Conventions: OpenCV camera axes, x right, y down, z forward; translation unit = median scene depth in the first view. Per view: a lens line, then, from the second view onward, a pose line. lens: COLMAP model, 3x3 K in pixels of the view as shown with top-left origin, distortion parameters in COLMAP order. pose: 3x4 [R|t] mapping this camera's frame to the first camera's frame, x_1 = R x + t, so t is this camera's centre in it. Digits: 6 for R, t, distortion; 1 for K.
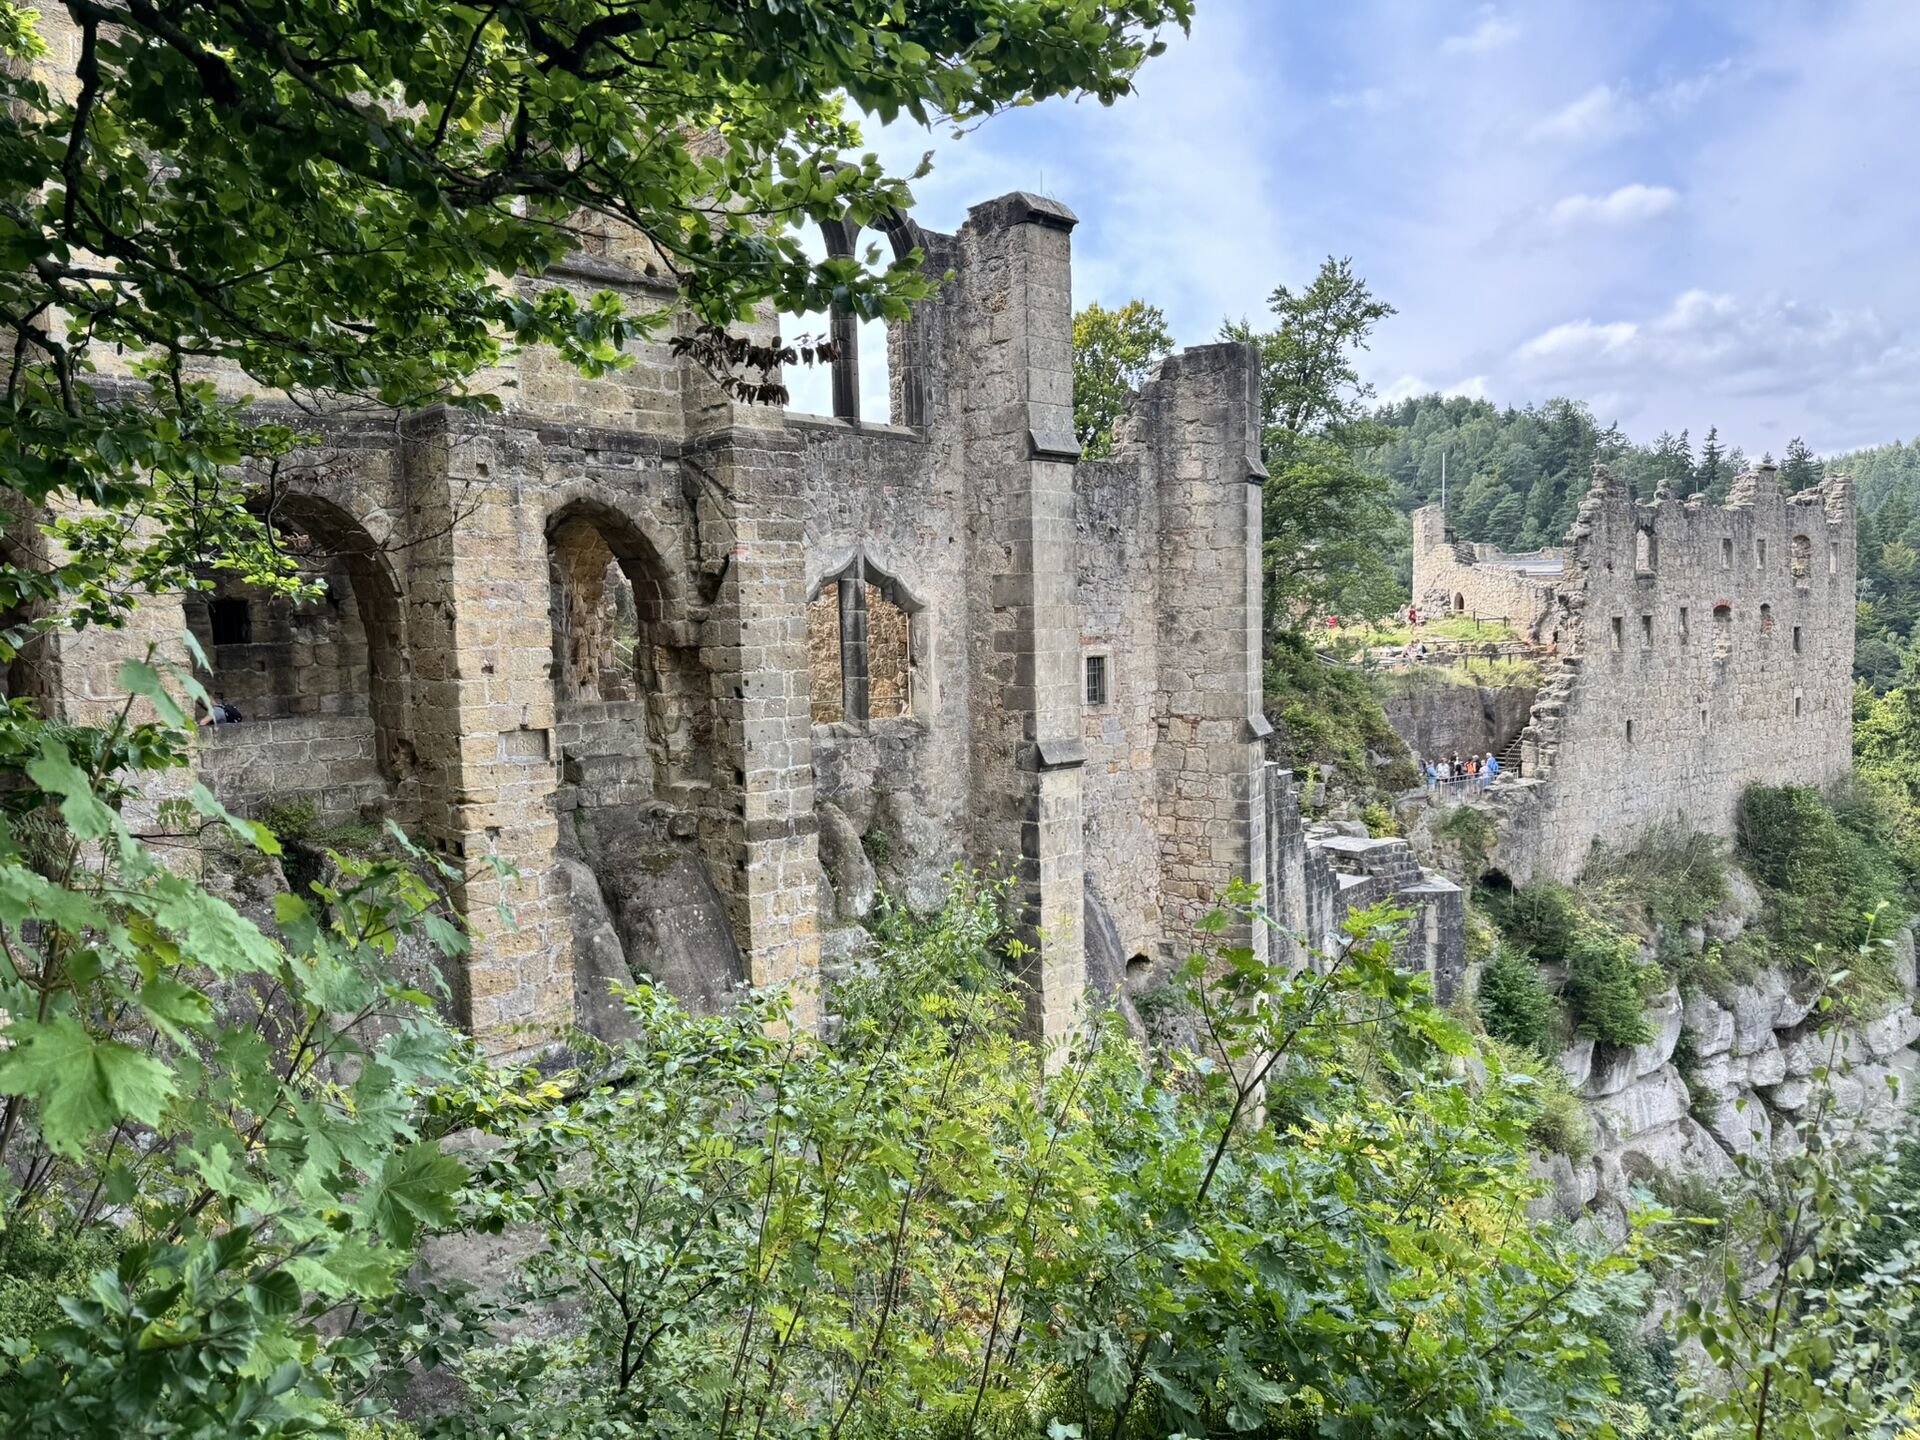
lens RADIAL K [[1344.7, 0, 980.6], [0, 1344.7, 750.8], [0, 0, 1]] dist [0.051958, -0.063492]
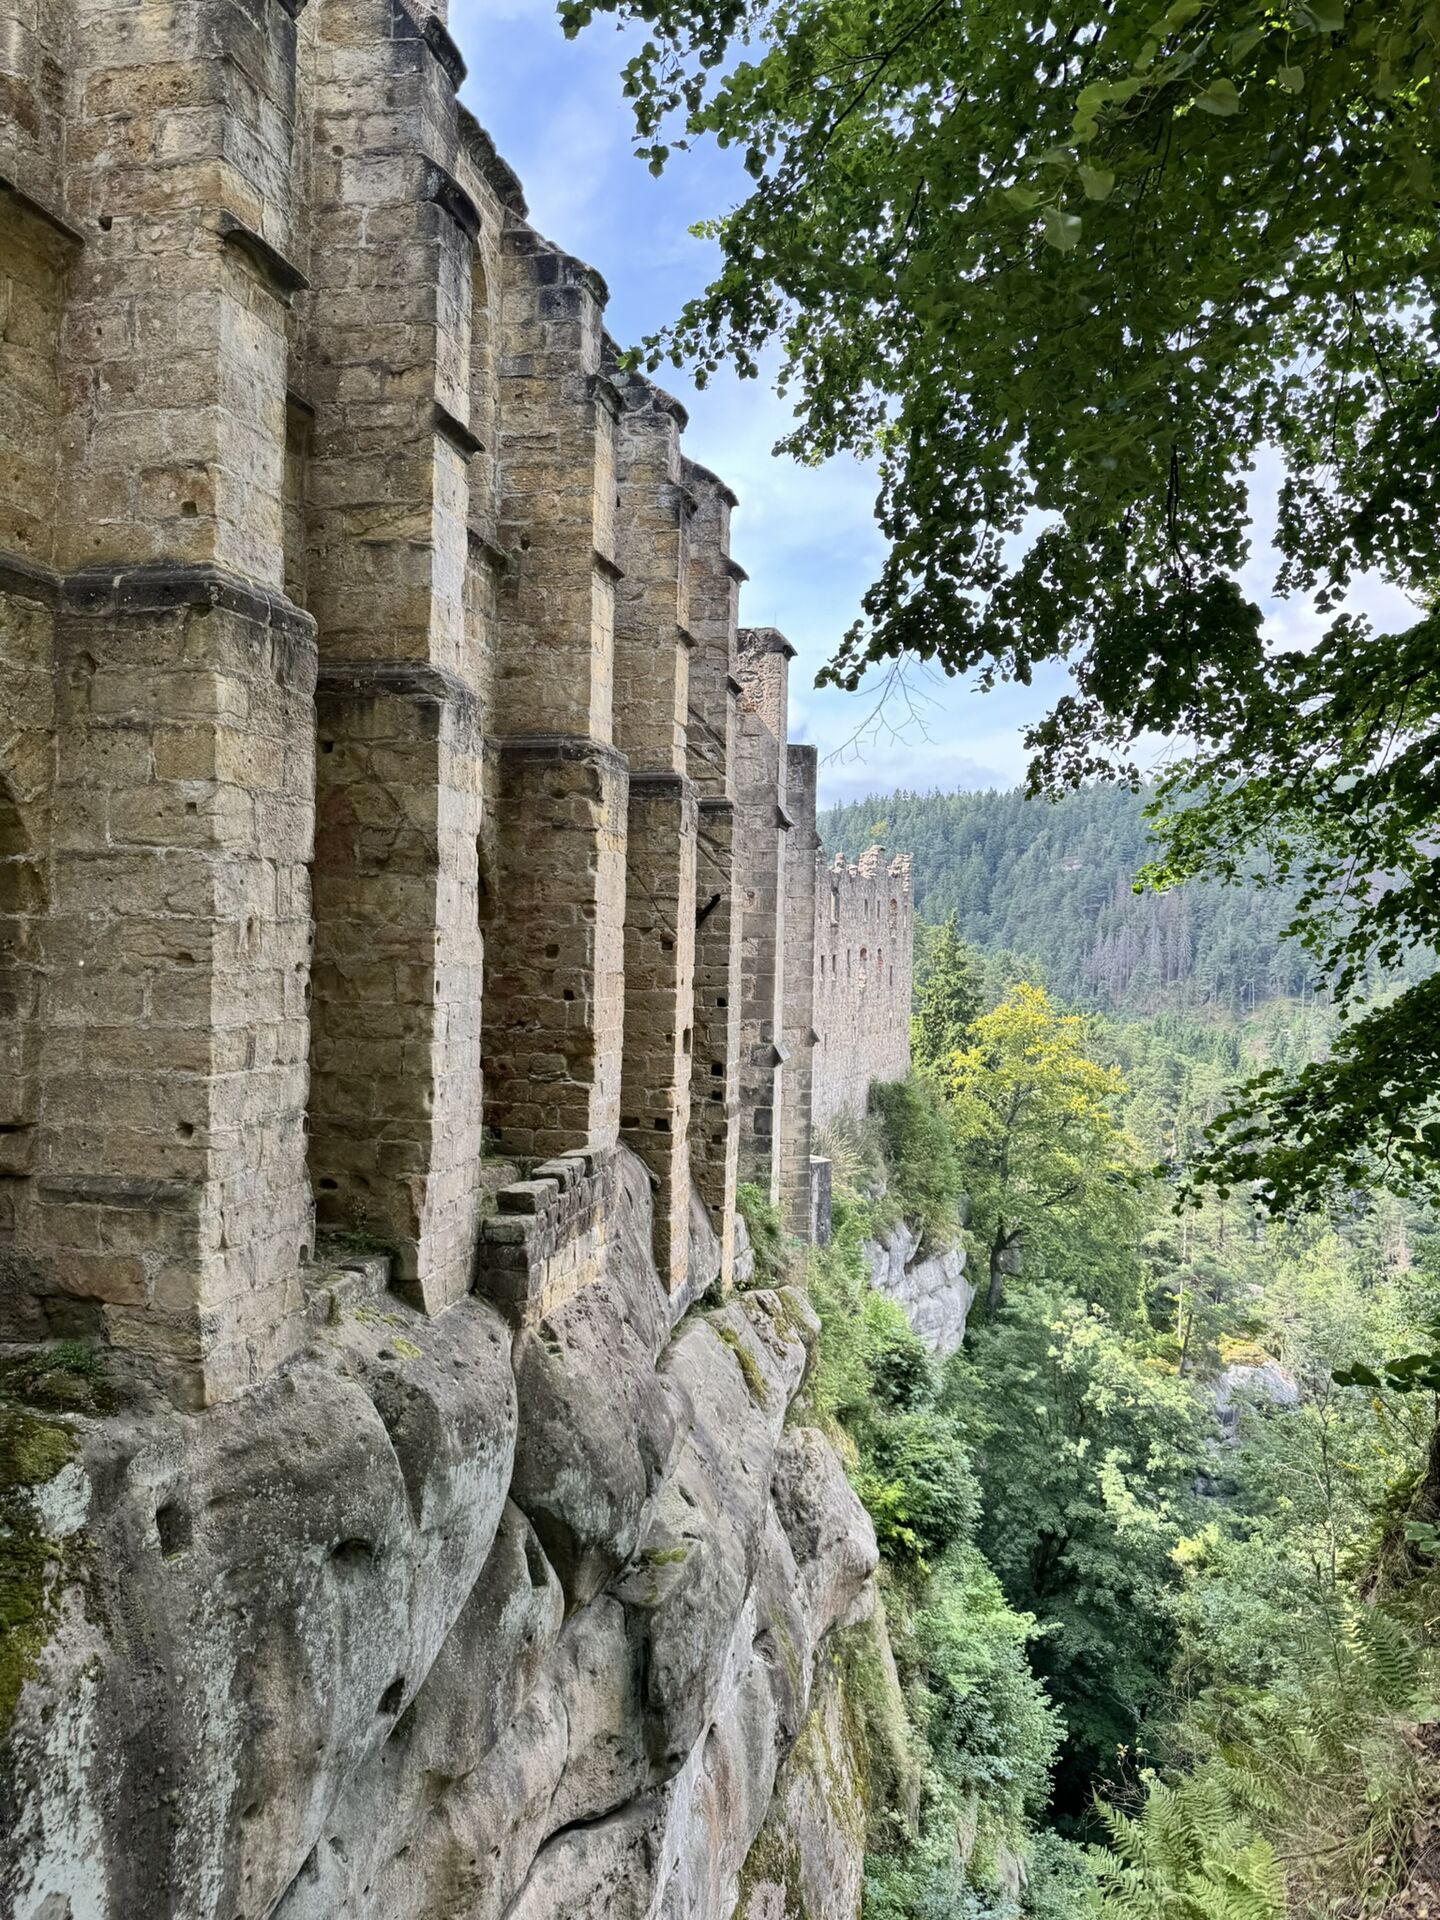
lens RADIAL K [[1344.7, 0, 715.2], [0, 1344.7, 956.9], [0, 0, 1]] dist [0.051958, -0.063492]
pose [[0.827018, 0.047903, 0.560130, -0.663799], [-0.006147, 0.997074, -0.076195, 0.008084], [-0.562141, 0.059572, 0.824893, -0.036102]]
